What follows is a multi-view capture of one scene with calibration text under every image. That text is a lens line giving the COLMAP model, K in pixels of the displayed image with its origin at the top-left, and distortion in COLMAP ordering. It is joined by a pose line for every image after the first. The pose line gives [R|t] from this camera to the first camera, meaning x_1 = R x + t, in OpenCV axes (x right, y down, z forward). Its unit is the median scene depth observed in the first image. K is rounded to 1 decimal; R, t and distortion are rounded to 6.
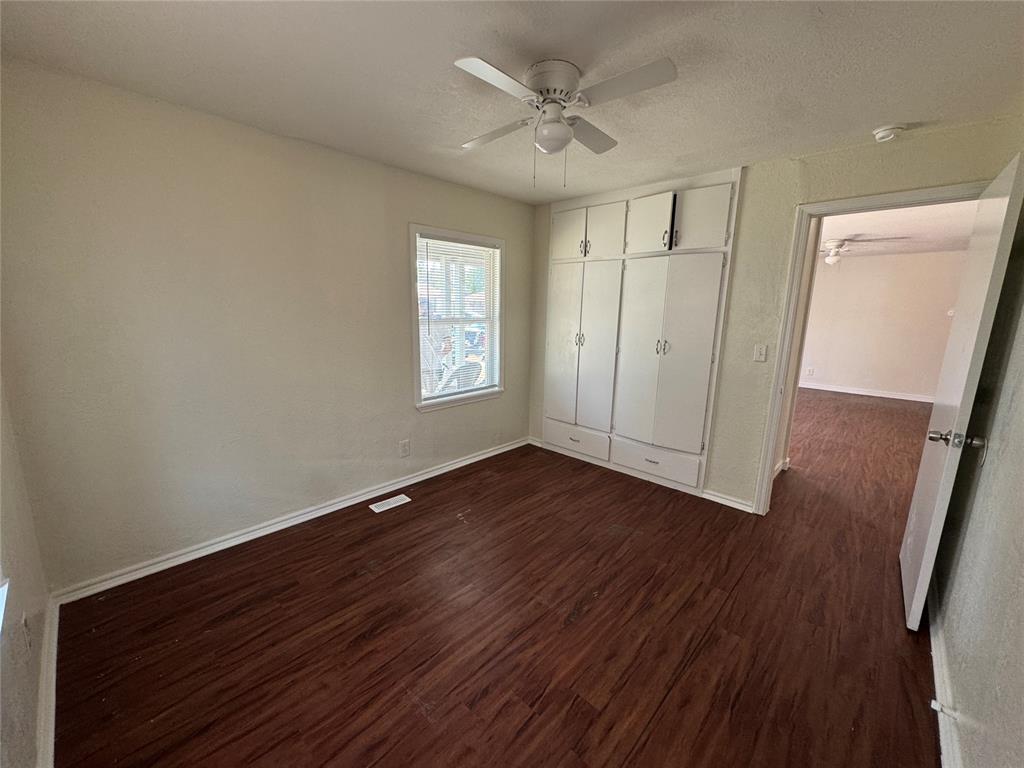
lens RADIAL K [[407.4, 0, 510.9], [0, 407.4, 383.7], [0, 0, 1]] dist [0.001148, 0.000218]
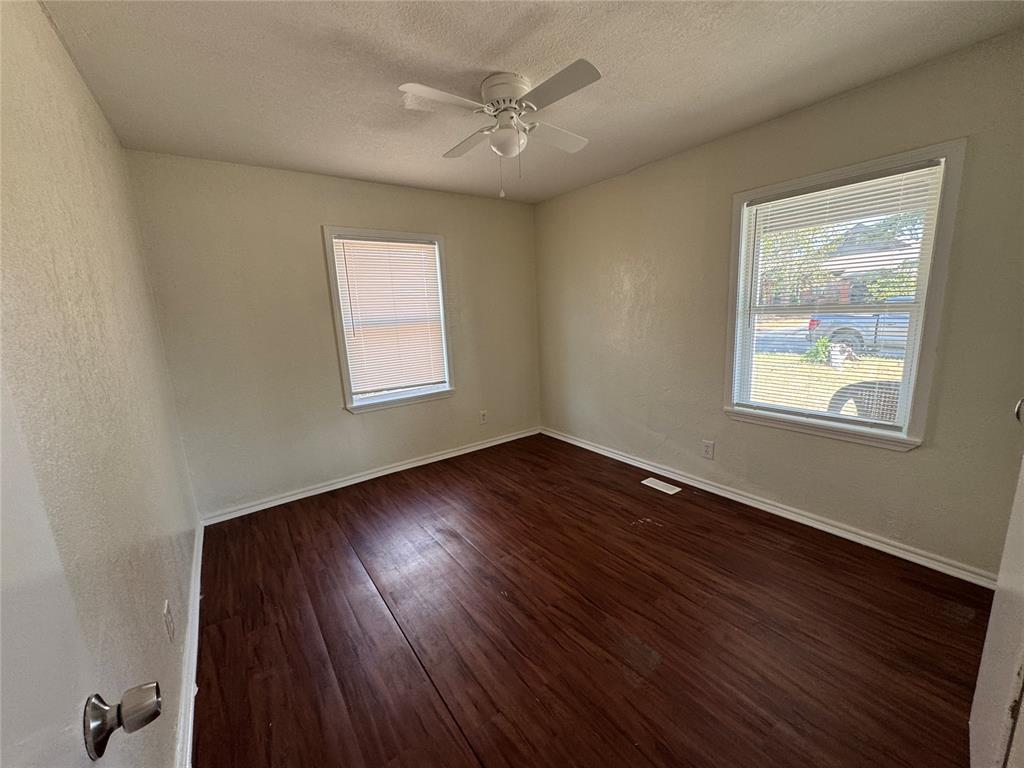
lens RADIAL K [[407.4, 0, 518.3], [0, 407.4, 382.2], [0, 0, 1]] dist [0.001148, 0.000218]
pose [[-0.174828, 0.172207, -0.969422, 0.714642], [-0.139672, 0.970292, 0.197550, -0.115311], [0.974642, 0.169938, -0.145581, 0.734401]]
